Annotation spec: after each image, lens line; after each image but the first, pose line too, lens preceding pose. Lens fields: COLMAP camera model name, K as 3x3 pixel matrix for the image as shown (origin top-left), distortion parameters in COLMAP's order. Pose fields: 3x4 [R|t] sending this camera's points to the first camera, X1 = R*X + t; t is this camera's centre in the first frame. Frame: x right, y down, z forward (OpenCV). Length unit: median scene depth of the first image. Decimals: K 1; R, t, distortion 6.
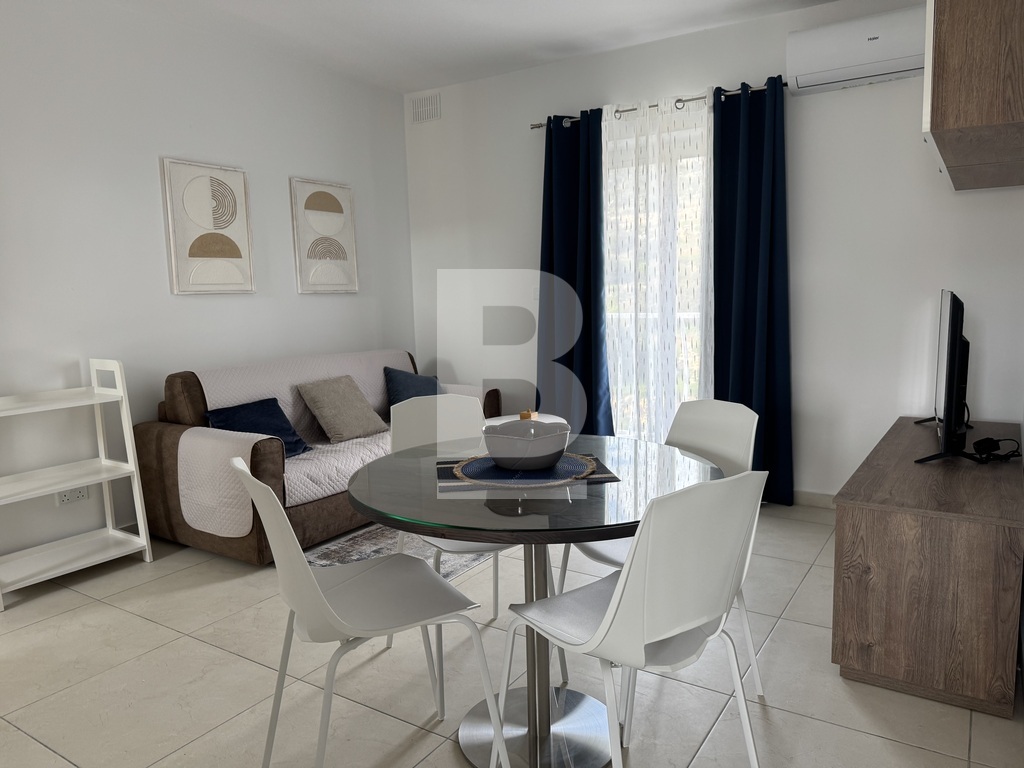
lens RADIAL K [[725.8, 0, 511.1], [0, 725.8, 382.4], [0, 0, 1]] dist [0.007030, 0.003096]
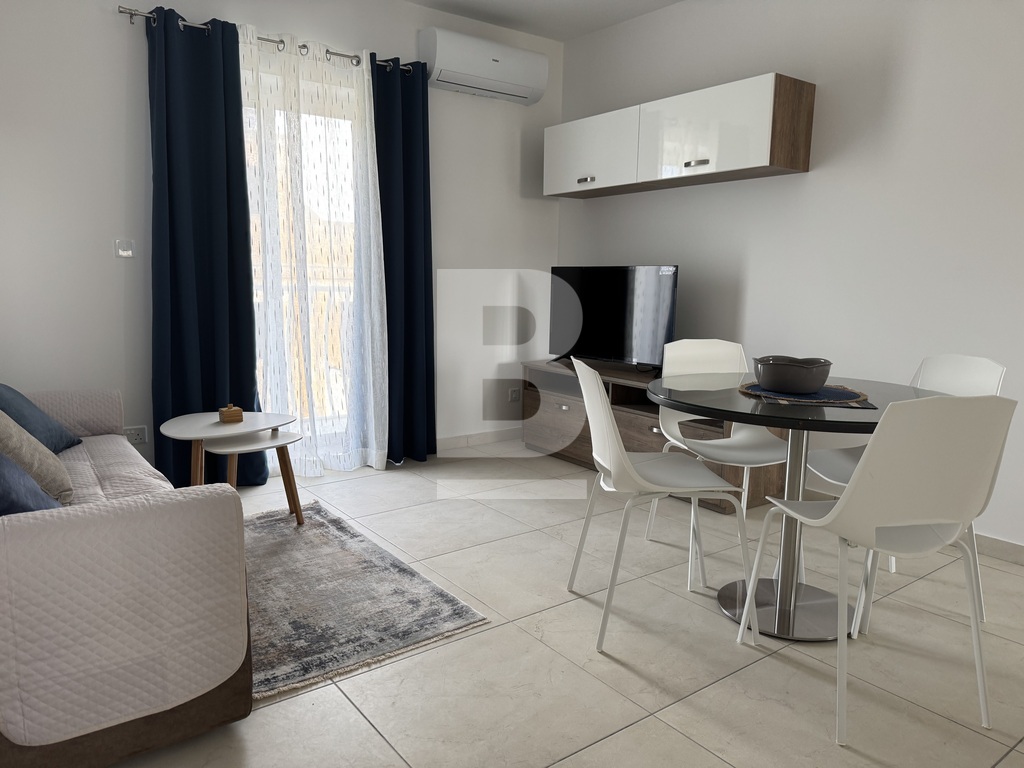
lens RADIAL K [[725.8, 0, 510.5], [0, 725.8, 387.9], [0, 0, 1]] dist [0.007030, 0.003096]
pose [[0.350736, -0.113717, 0.929545, -0.620522], [0.107125, 0.990956, 0.080809, -0.013406], [-0.930327, 0.071235, 0.359746, 0.498448]]
